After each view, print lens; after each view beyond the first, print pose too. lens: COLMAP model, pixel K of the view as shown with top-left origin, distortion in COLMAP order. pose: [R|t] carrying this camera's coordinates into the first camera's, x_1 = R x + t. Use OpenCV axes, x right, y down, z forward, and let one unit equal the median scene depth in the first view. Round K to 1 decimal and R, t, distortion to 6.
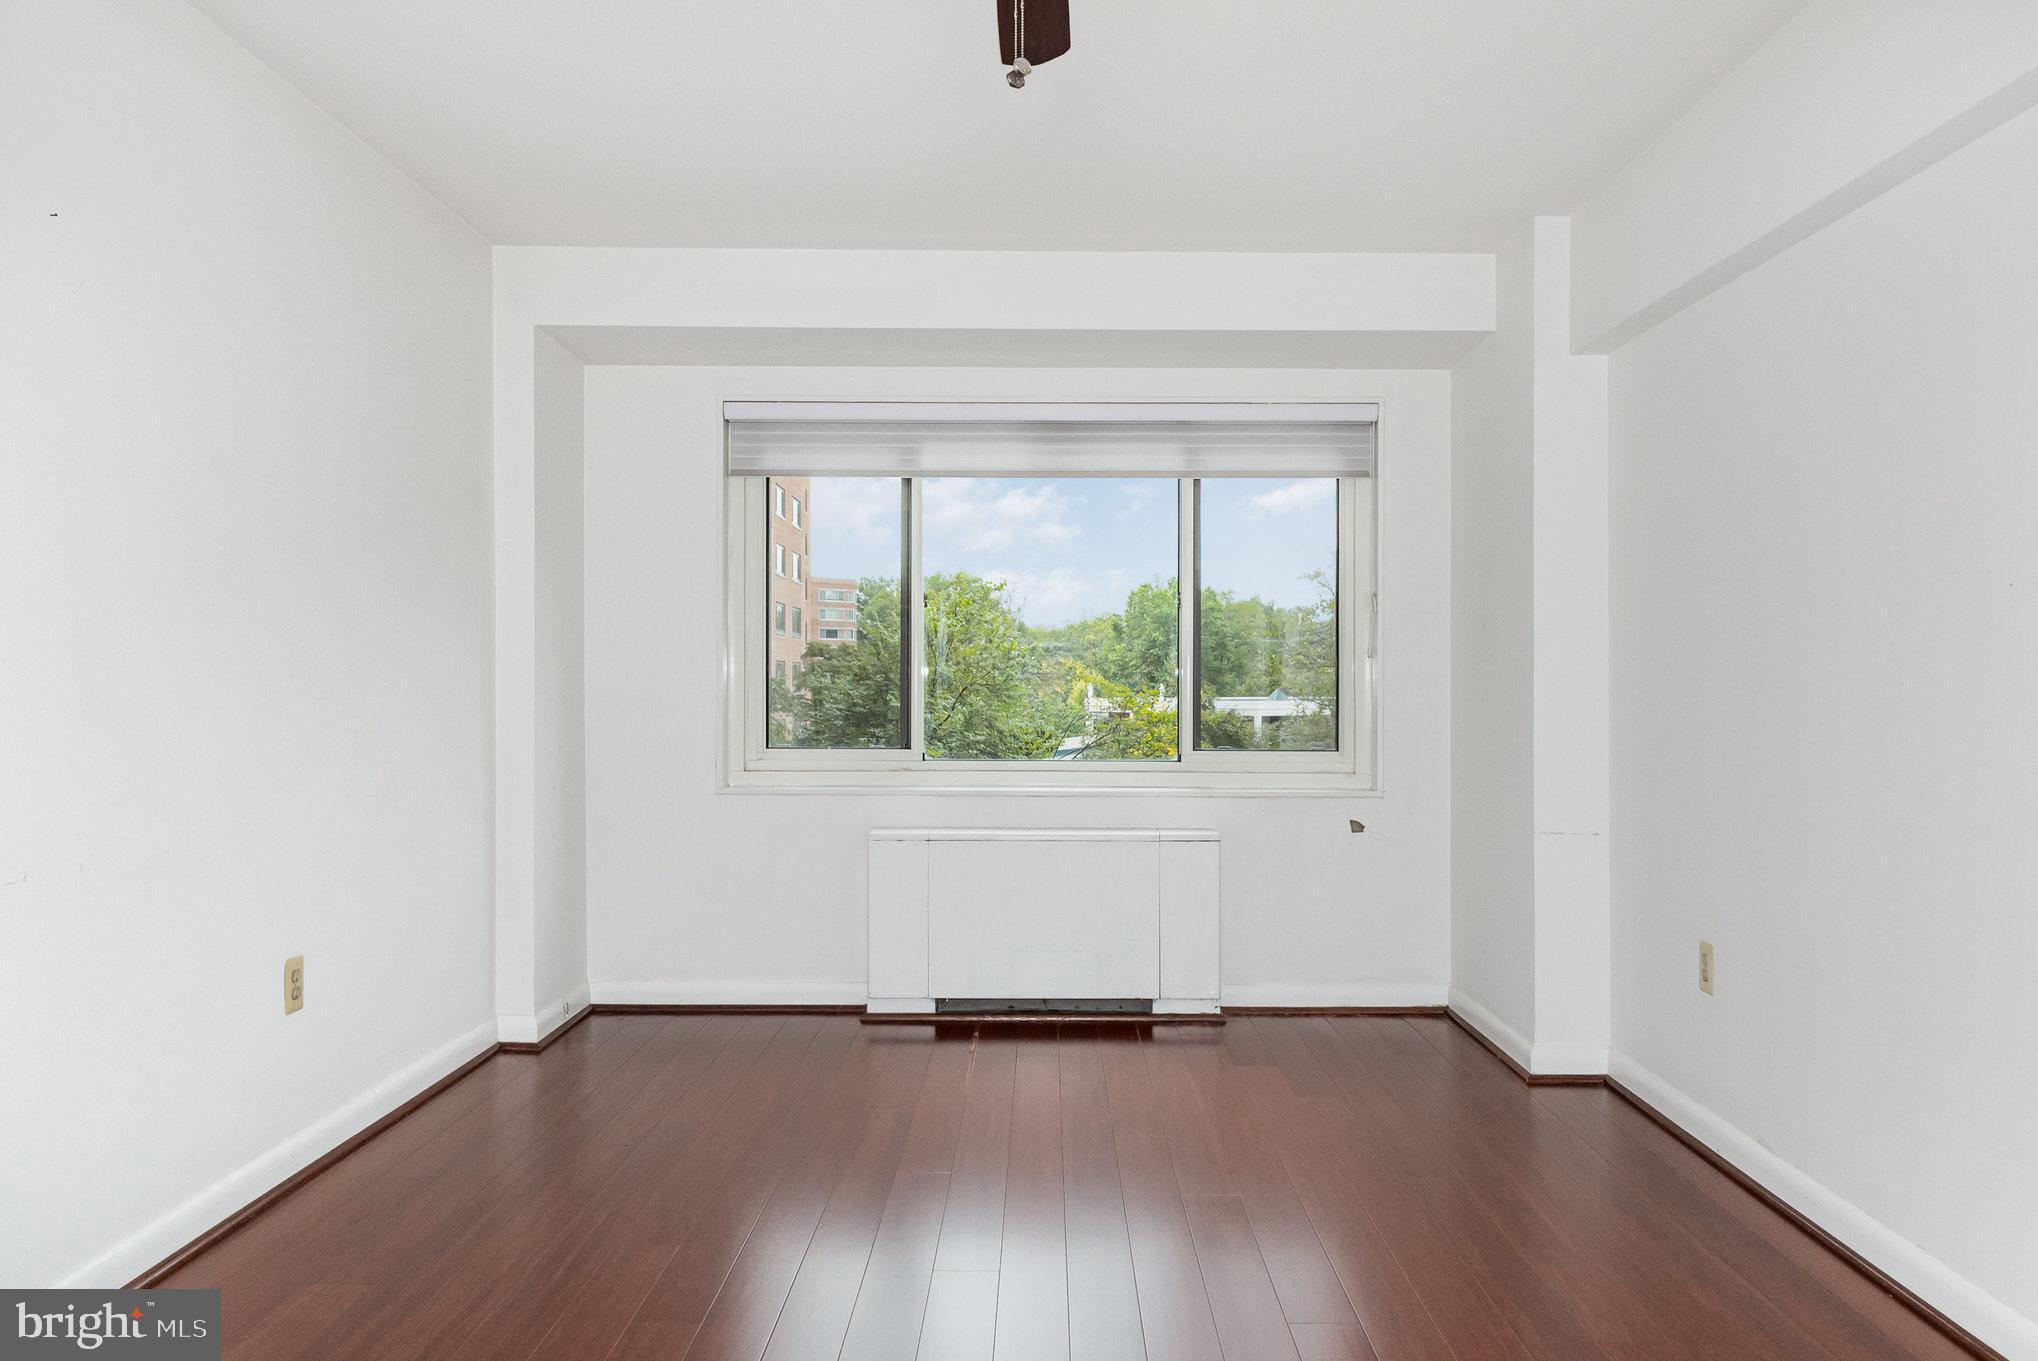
lens RADIAL K [[1290.3, 0, 1025.2], [0, 1290.3, 684.0], [0, 0, 1]] dist [0.031093, 0.003141]
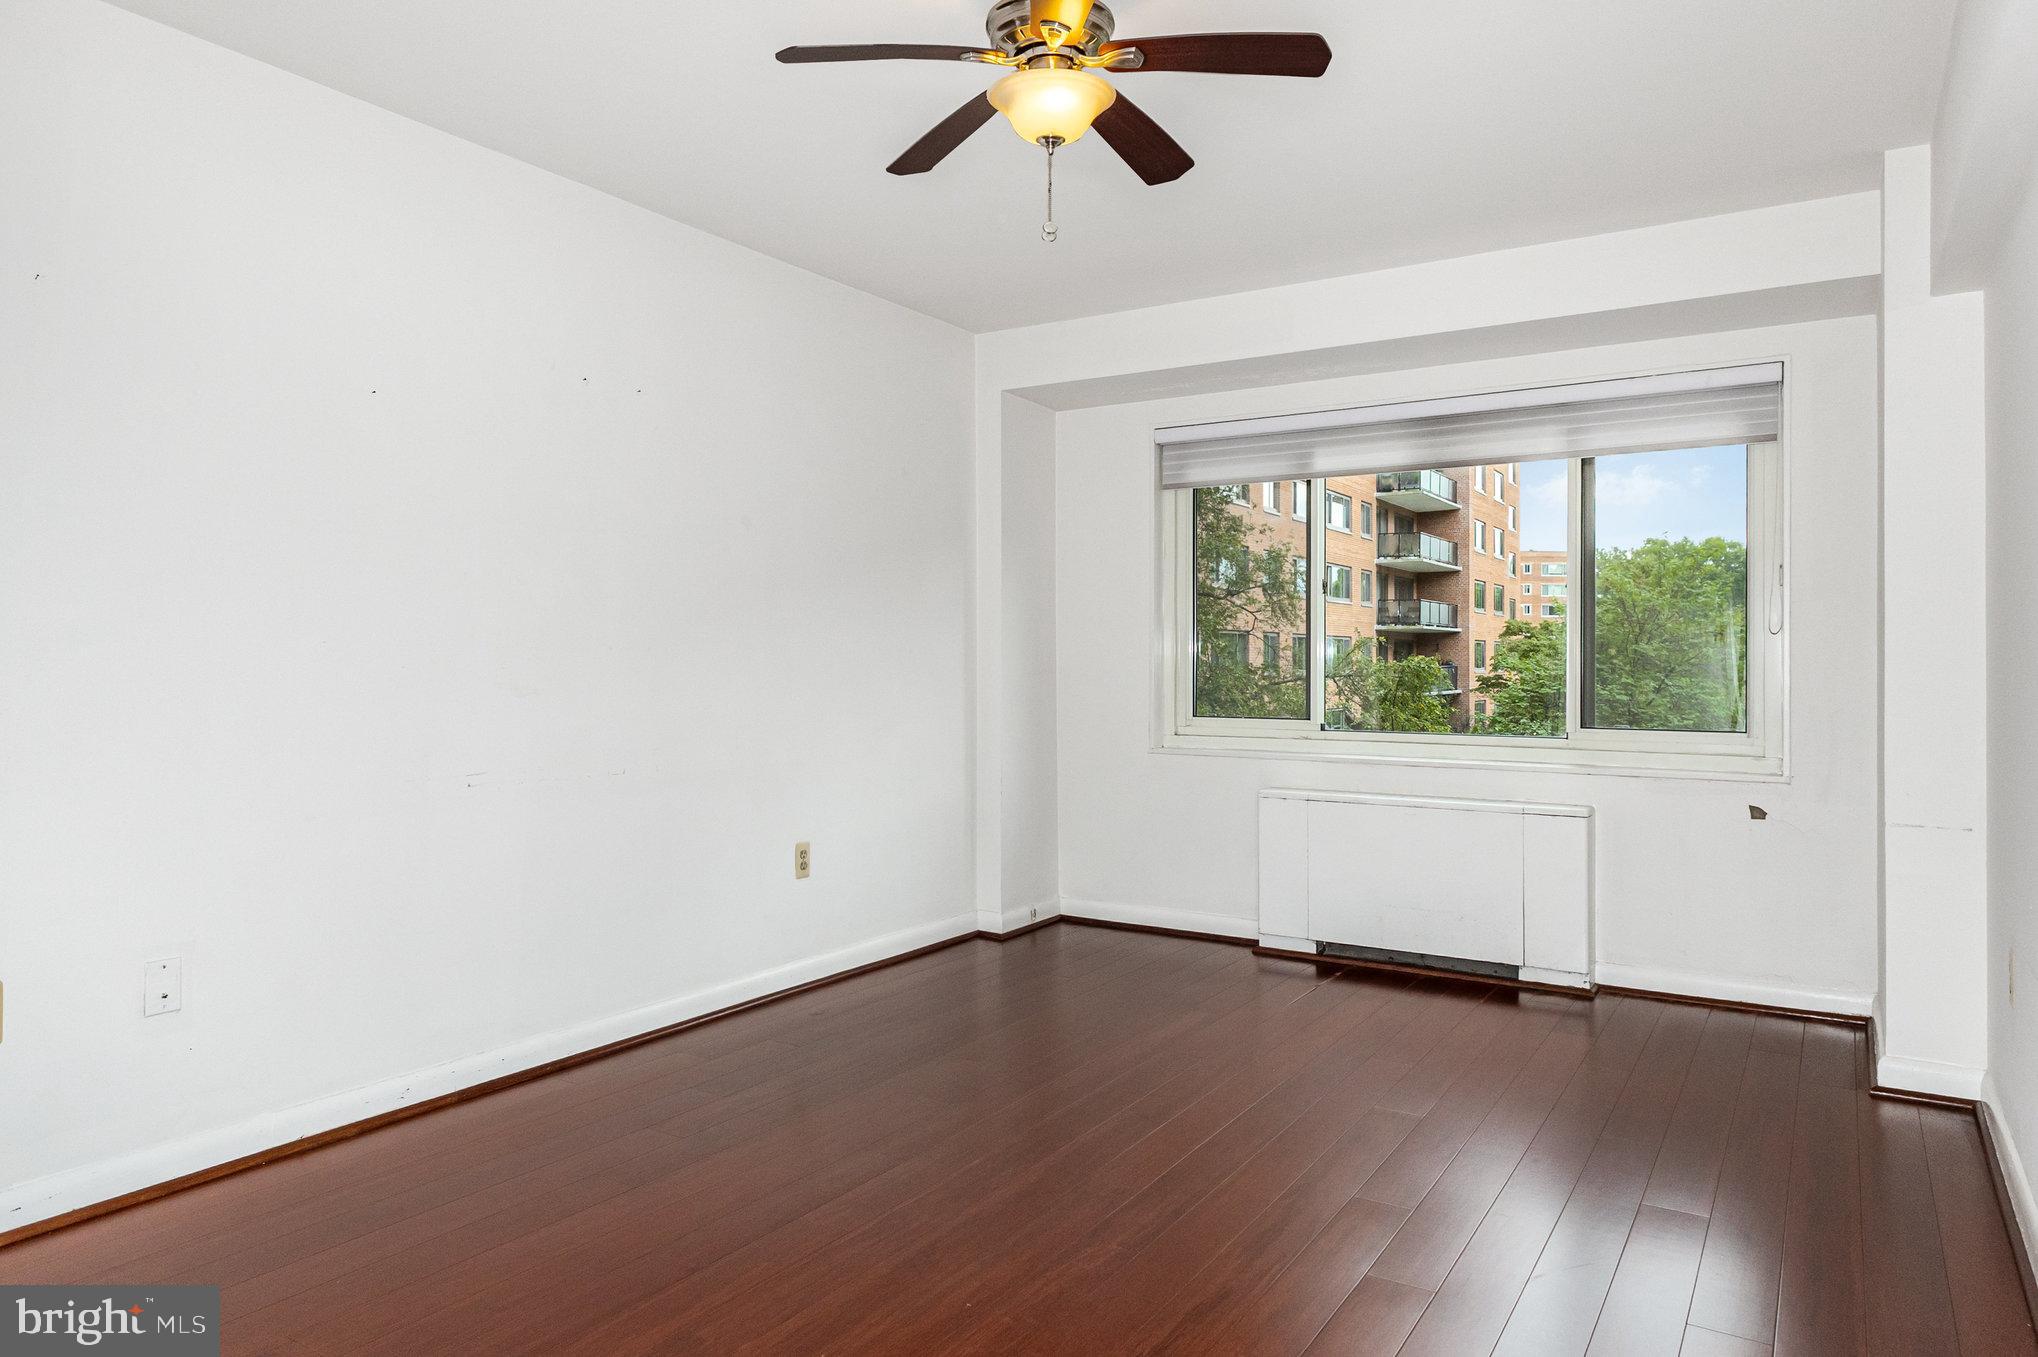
lens RADIAL K [[1290.3, 0, 1013.1], [0, 1290.3, 669.0], [0, 0, 1]] dist [0.031093, 0.003141]
pose [[0.843195, 0.001534, -0.537606, 0.309886], [0.000443, 0.999994, 0.003549, 0.001569], [0.537608, -0.003230, 0.843189, -0.093171]]
